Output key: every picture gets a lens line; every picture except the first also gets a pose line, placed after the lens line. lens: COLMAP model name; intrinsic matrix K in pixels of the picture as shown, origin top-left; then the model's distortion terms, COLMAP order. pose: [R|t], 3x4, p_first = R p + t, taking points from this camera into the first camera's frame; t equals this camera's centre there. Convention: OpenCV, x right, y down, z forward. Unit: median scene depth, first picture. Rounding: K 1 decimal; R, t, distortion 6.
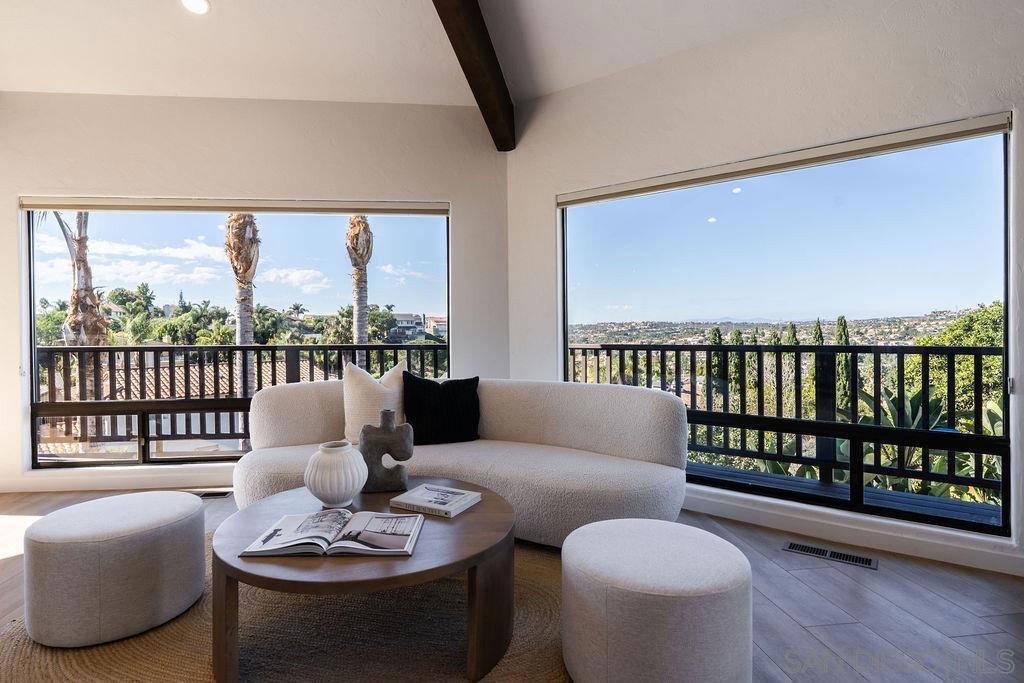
lens RADIAL K [[542.6, 0, 508.8], [0, 542.6, 339.1], [0, 0, 1]] dist [-0.003384, 0.001140]
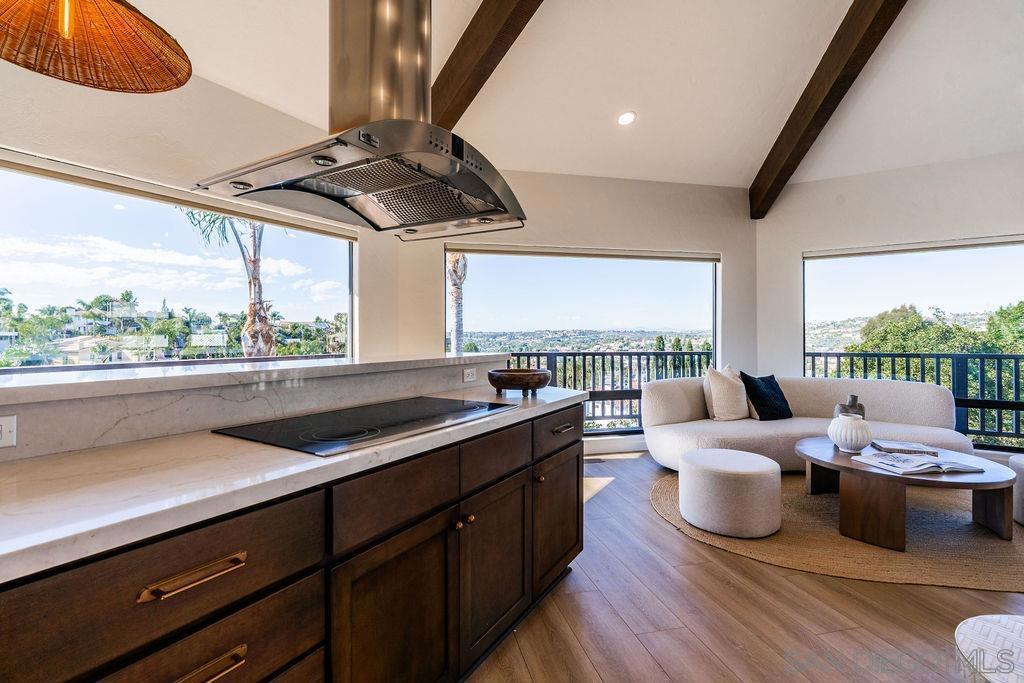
lens RADIAL K [[472.0, 0, 496.9], [0, 472.0, 334.0], [0, 0, 1]] dist [-0.005111, 0.002205]
pose [[0.992319, 0.006597, 0.123531, -0.852474], [-0.004035, 0.999772, -0.020974, -0.010305], [-0.123641, 0.020315, 0.992119, -0.162013]]
